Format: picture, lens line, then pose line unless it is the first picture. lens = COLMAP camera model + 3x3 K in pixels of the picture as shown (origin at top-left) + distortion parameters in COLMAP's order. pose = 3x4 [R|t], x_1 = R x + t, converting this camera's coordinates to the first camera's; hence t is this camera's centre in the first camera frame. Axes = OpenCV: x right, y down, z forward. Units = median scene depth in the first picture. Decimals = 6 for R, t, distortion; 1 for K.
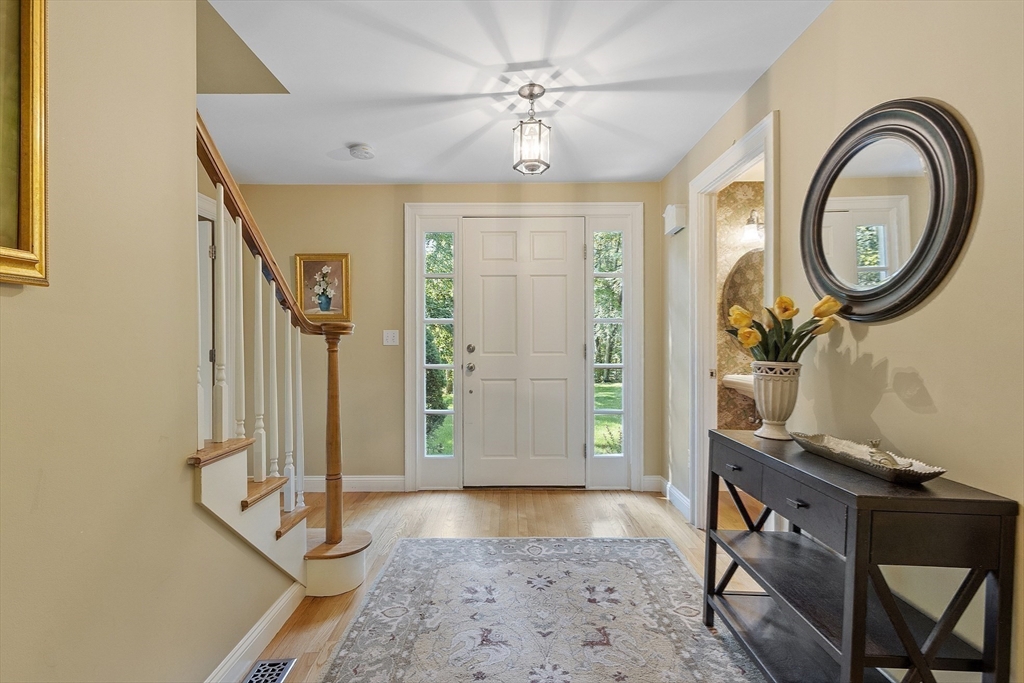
lens RADIAL K [[471.1, 0, 512.0], [0, 471.1, 341.5], [0, 0, 1]] dist [-0.000290, -0.000176]
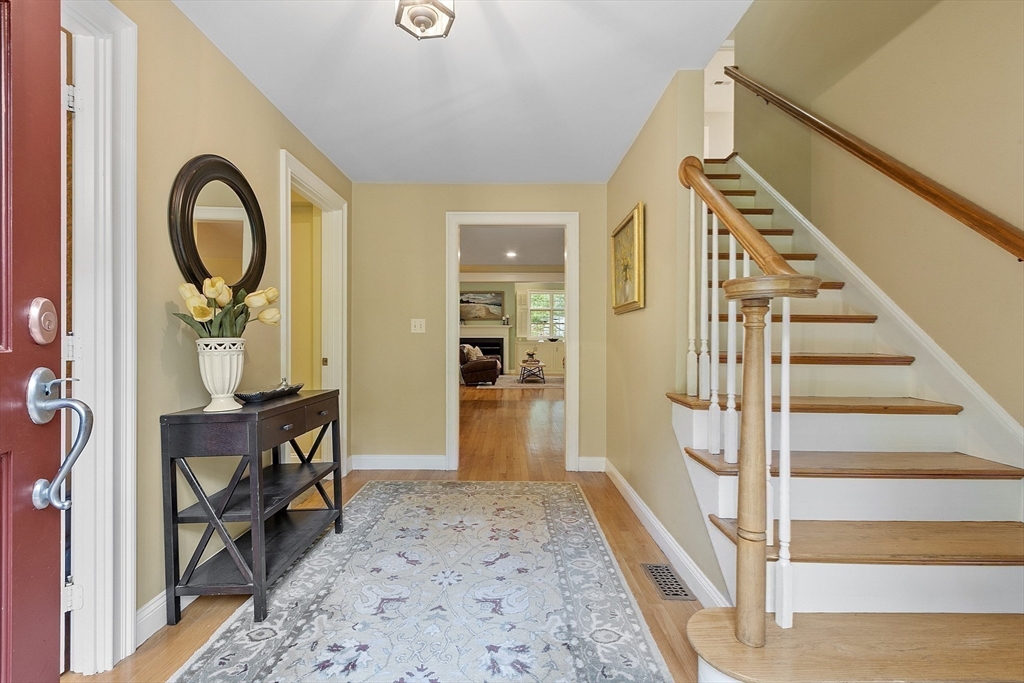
lens RADIAL K [[450.5, 0, 512.0], [0, 450.5, 341.5], [0, 0, 1]] dist [-0.000270, -0.000103]
pose [[-0.999994, -0.001034, -0.003301, -0.071528], [-0.001044, 0.999995, 0.003082, 0.038722], [0.003298, 0.003085, -0.999990, 1.677466]]
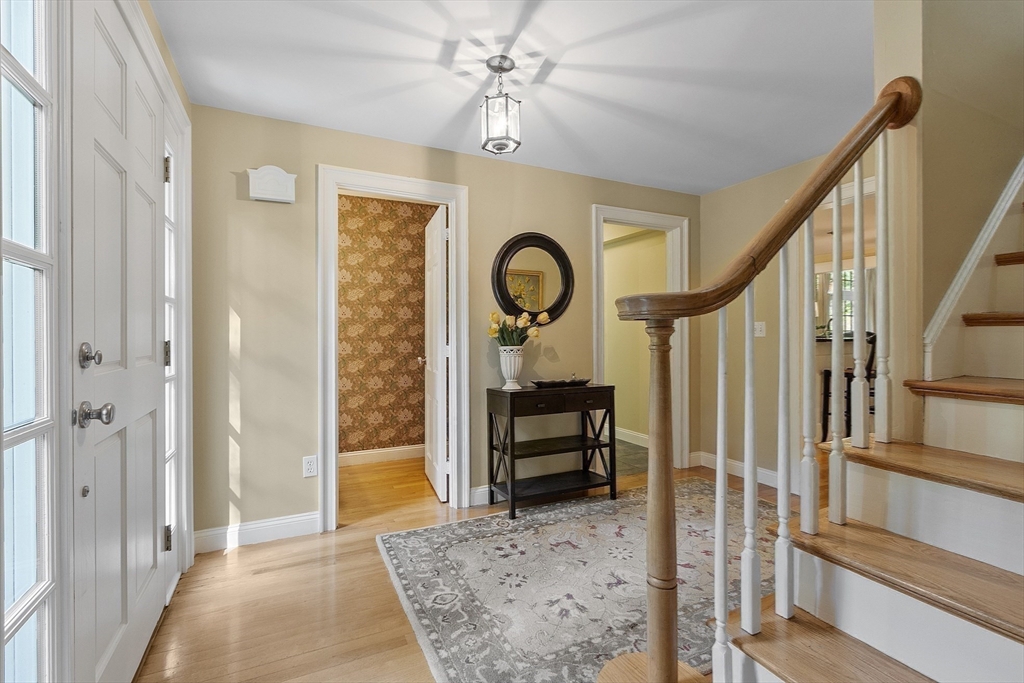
lens RADIAL K [[462.5, 0, 509.9], [0, 462.5, 333.4], [0, 0, 1]] dist [-0.001416, -0.000083]
pose [[-0.441617, 0.007938, 0.897168, -0.830890], [0.005315, 0.999966, -0.006231, 0.004614], [-0.897188, 0.002017, -0.441645, 1.479378]]
